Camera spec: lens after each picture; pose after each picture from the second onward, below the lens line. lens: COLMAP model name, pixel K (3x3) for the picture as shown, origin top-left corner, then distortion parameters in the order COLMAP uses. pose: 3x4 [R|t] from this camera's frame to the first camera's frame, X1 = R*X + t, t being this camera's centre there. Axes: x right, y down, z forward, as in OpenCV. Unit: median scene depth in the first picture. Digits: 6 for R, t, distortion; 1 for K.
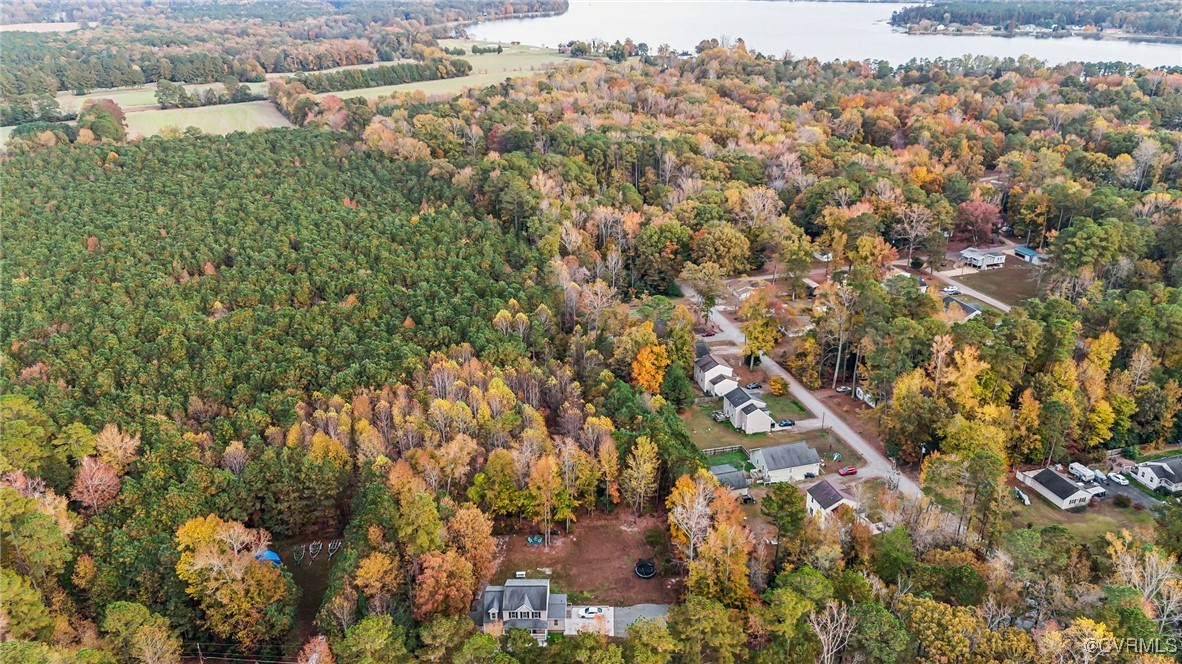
lens RADIAL K [[866.0, 0, 587.7], [0, 866.0, 325.9], [0, 0, 1]] dist [0.039743, -0.010805]
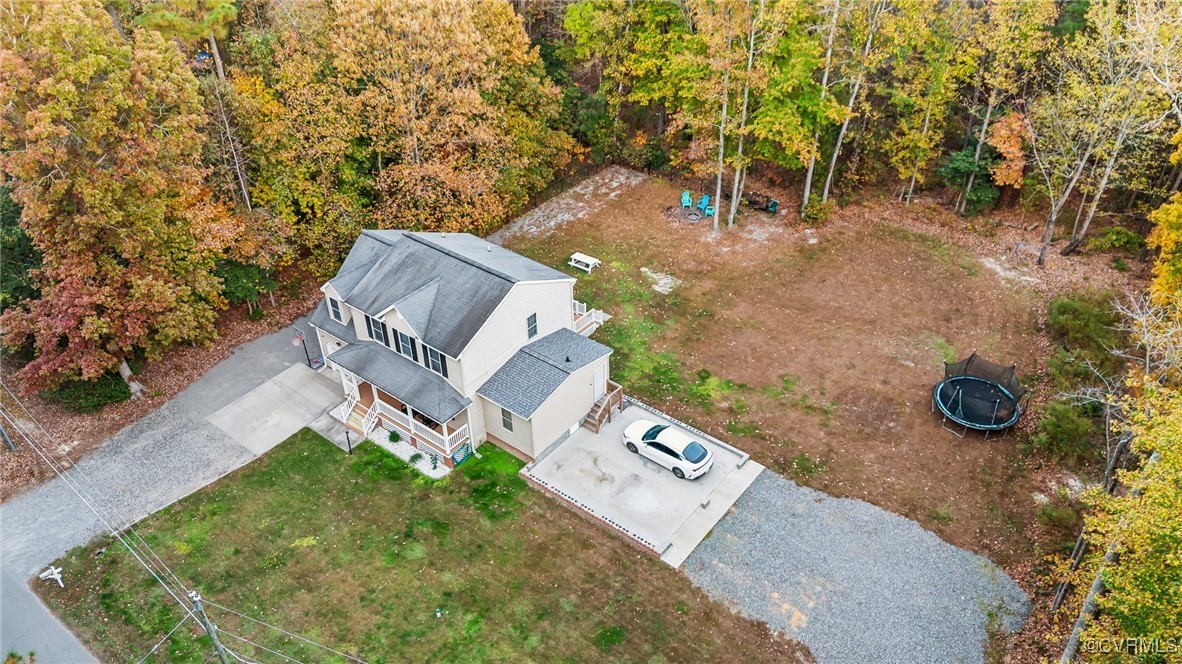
lens RADIAL K [[866.0, 0, 598.2], [0, 866.0, 340.4], [0, 0, 1]] dist [0.039743, -0.010805]
pose [[0.798251, 0.360366, -0.482630, 0.089400], [-0.225536, 0.921814, 0.315265, 0.195455], [0.558506, -0.142810, 0.817115, 0.684993]]
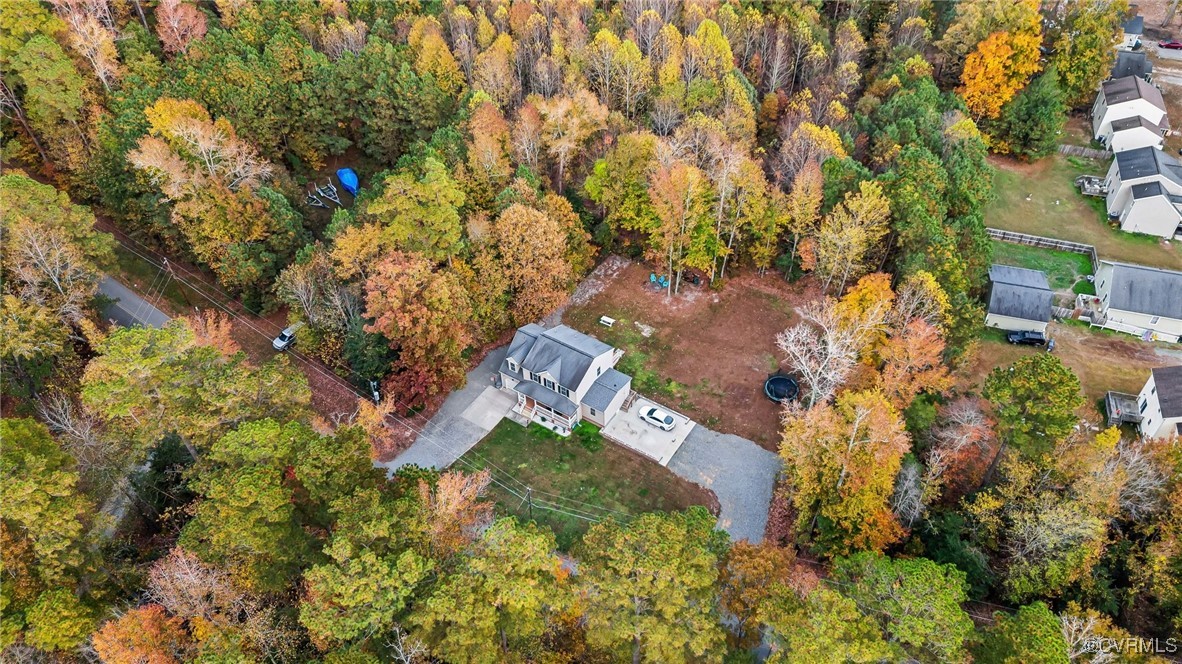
lens RADIAL K [[866.0, 0, 592.0], [0, 866.0, 335.2], [0, 0, 1]] dist [0.039743, -0.010805]
pose [[0.847568, 0.374400, -0.376102, 0.160730], [-0.197864, 0.880553, 0.430670, 0.006048], [0.492421, -0.290605, 0.820409, 0.407389]]
